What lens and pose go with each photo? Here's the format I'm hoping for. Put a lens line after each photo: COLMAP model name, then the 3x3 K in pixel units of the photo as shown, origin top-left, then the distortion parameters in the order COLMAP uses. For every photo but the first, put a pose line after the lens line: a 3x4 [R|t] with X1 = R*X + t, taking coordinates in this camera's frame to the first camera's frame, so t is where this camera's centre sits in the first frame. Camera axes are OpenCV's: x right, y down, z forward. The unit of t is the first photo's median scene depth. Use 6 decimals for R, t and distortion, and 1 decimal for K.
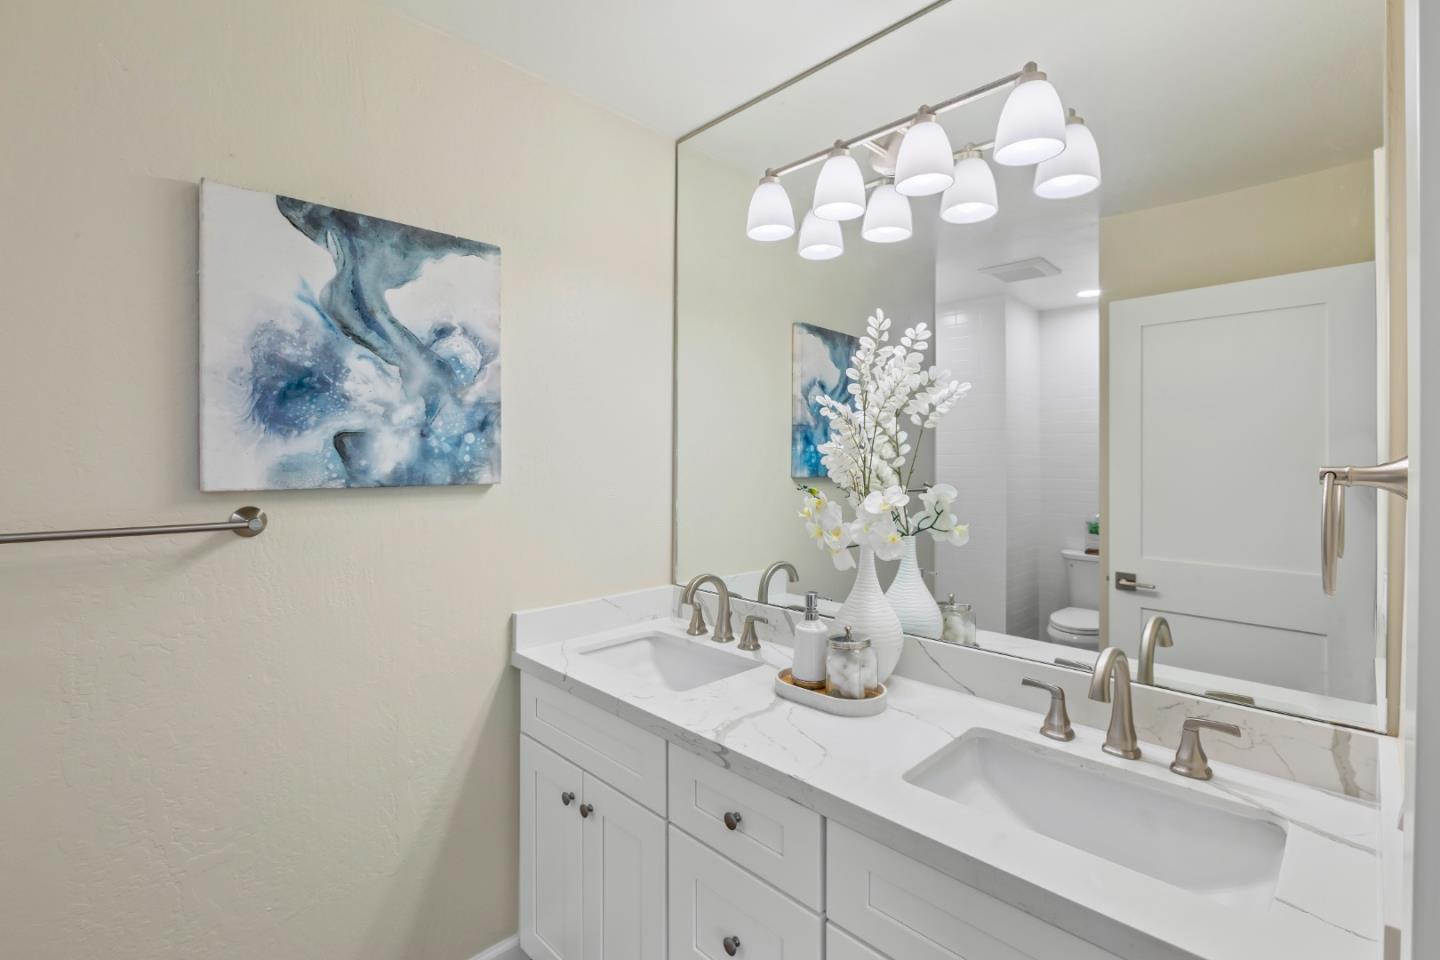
lens RADIAL K [[647.5, 0, 711.8], [0, 647.5, 474.5], [0, 0, 1]] dist [-0.004690, -0.000190]
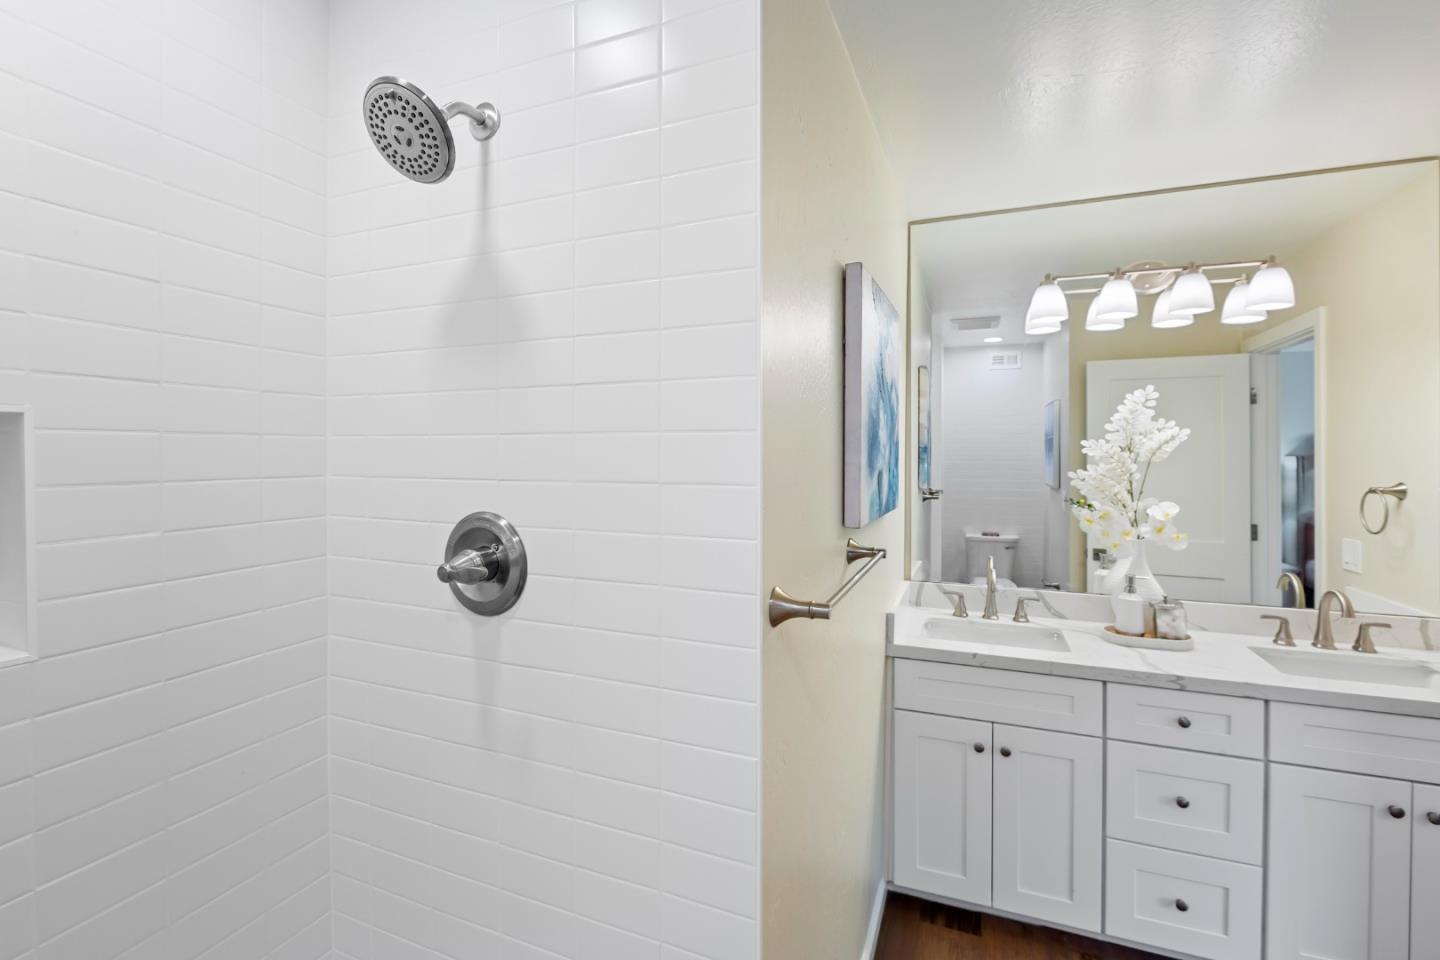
lens RADIAL K [[647.5, 0, 711.8], [0, 647.5, 474.5], [0, 0, 1]] dist [-0.004690, -0.000190]
pose [[0.917750, -0.017065, 0.396792, -1.334294], [0.012506, 0.999823, 0.014075, -0.083642], [-0.396961, -0.007956, 0.917801, 0.017993]]
